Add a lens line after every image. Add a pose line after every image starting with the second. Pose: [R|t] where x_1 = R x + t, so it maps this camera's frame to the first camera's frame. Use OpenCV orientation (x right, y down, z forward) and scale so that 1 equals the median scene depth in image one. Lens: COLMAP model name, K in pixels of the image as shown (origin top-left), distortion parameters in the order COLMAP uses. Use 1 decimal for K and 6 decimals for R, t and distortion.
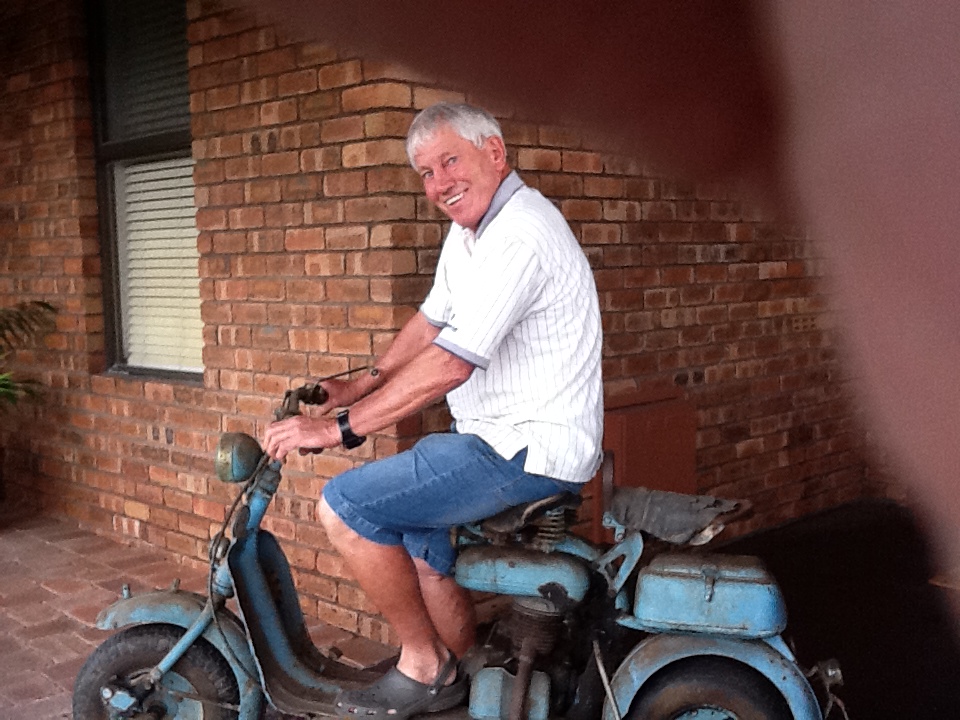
lens RADIAL K [[1154.0, 0, 483.1], [0, 1154.0, 375.5], [0, 0, 1]] dist [0.008118, -0.024780]
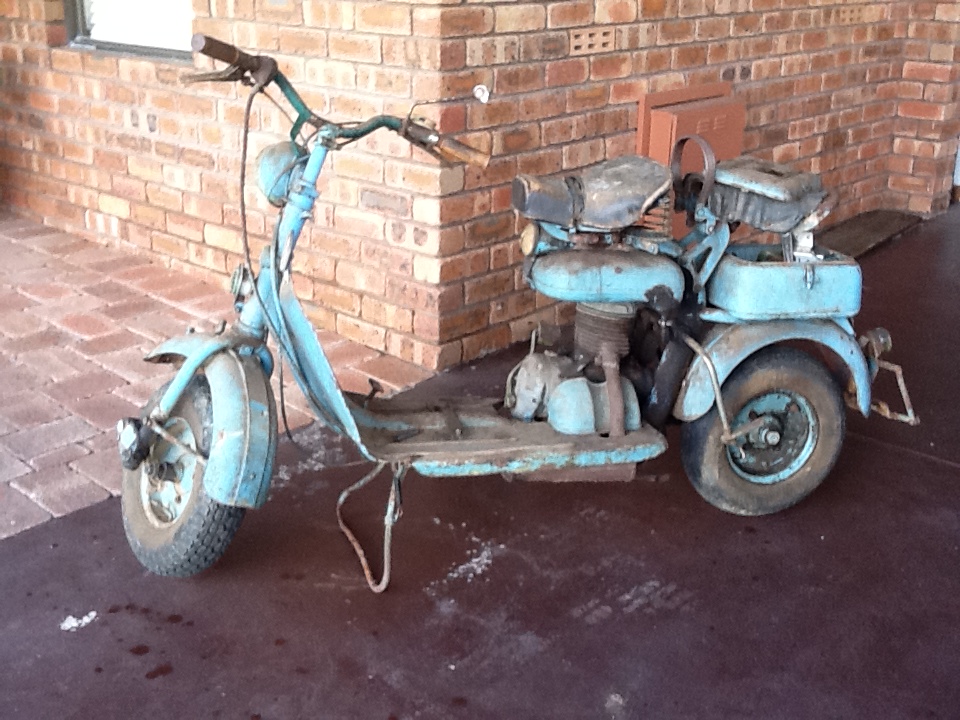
lens RADIAL K [[1151.7, 0, 480.0], [0, 1151.7, 360.0], [0, 0, 1]] dist [0.021886, -0.179622]
pose [[0.997408, 0.013630, 0.070649, -0.083271], [-0.030994, 0.967514, 0.250910, -0.000530], [-0.064934, -0.252449, 0.965429, 0.096841]]
